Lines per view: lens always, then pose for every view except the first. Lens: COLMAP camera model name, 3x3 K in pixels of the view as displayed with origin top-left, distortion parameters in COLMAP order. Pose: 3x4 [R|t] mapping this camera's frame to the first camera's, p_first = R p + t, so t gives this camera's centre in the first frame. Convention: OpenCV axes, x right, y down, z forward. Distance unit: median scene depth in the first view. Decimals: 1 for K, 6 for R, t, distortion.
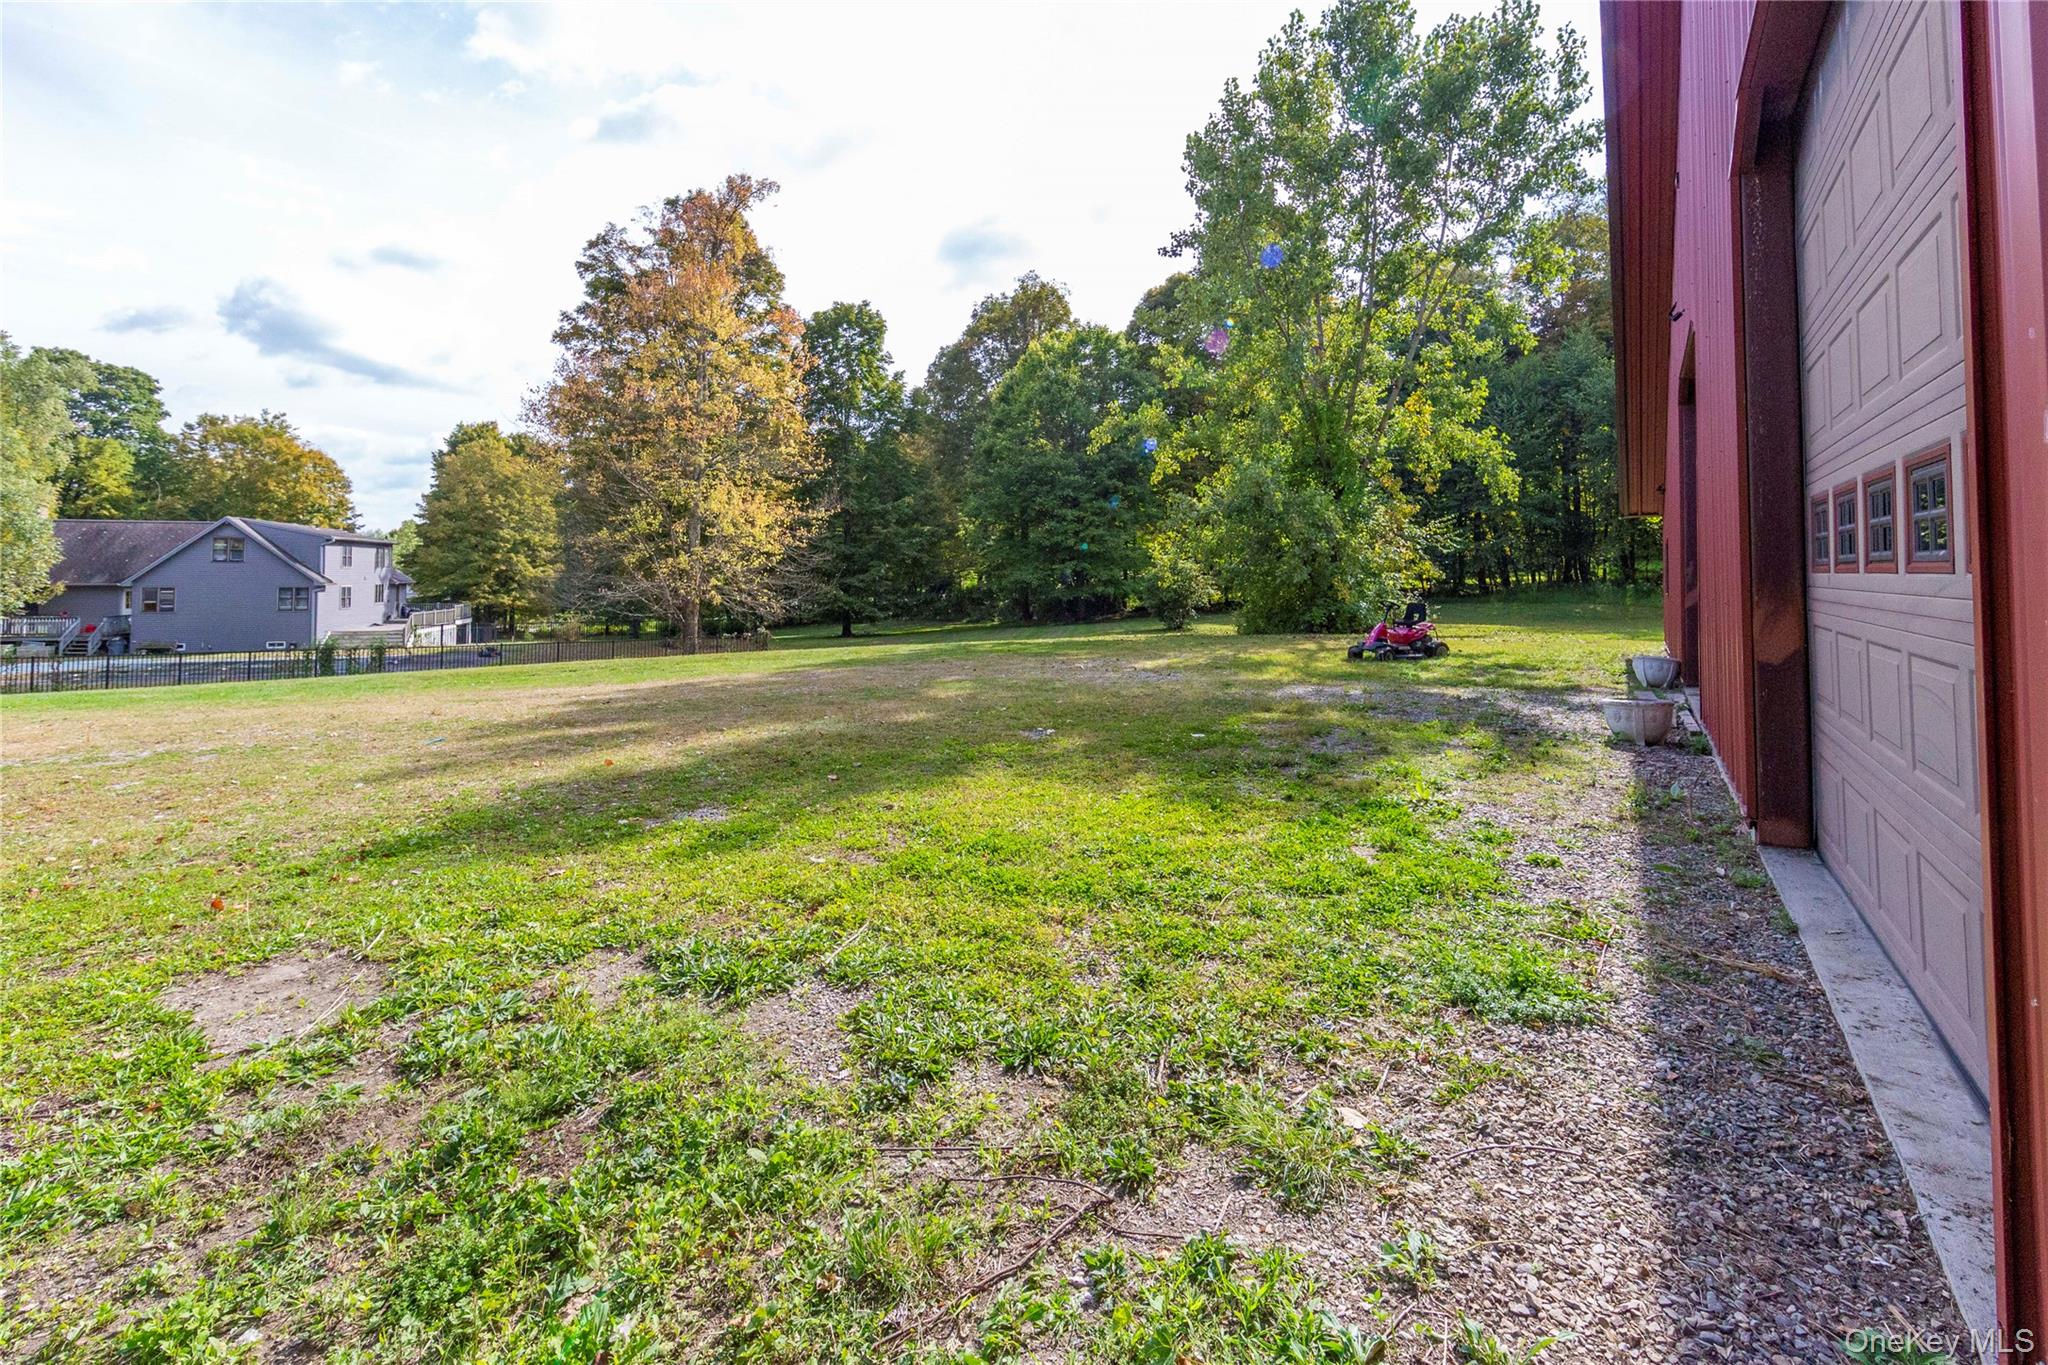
lens RADIAL K [[787.5, 0, 1024.0], [0, 787.5, 682.5], [0, 0, 1]] dist [0.000956, 0.000307]
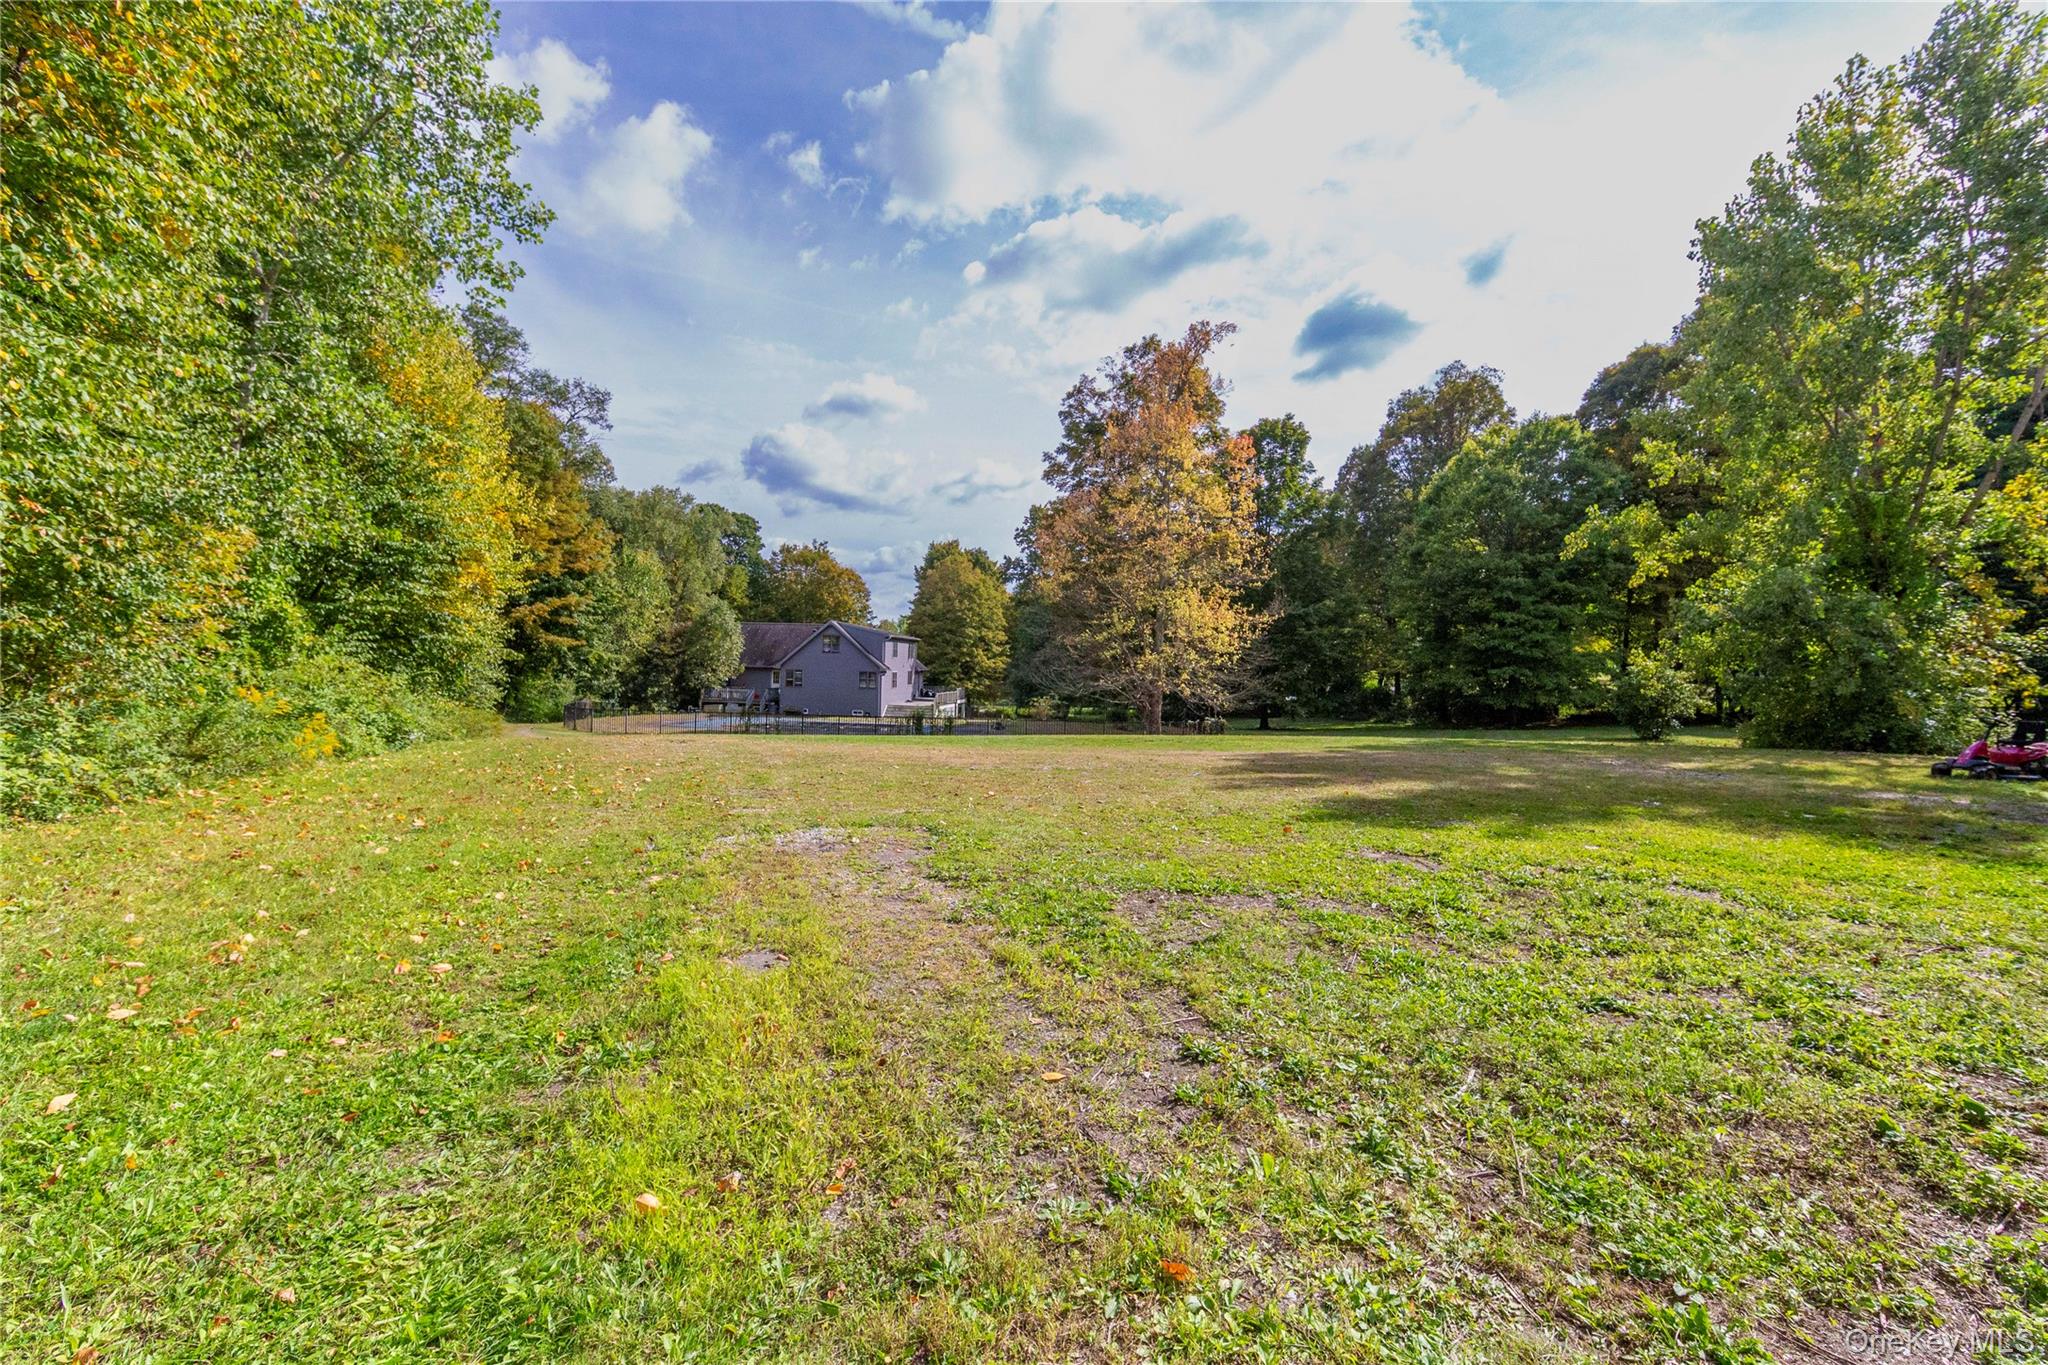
lens RADIAL K [[803.6, 0, 1024.5], [0, 803.6, 758.3], [0, 0, 1]] dist [-0.001394, 0.000028]
pose [[0.917461, 0.067906, -0.391988, -0.110458], [-0.078643, 0.996838, -0.011378, 0.023436], [0.389976, 0.041266, 0.919900, -0.168495]]
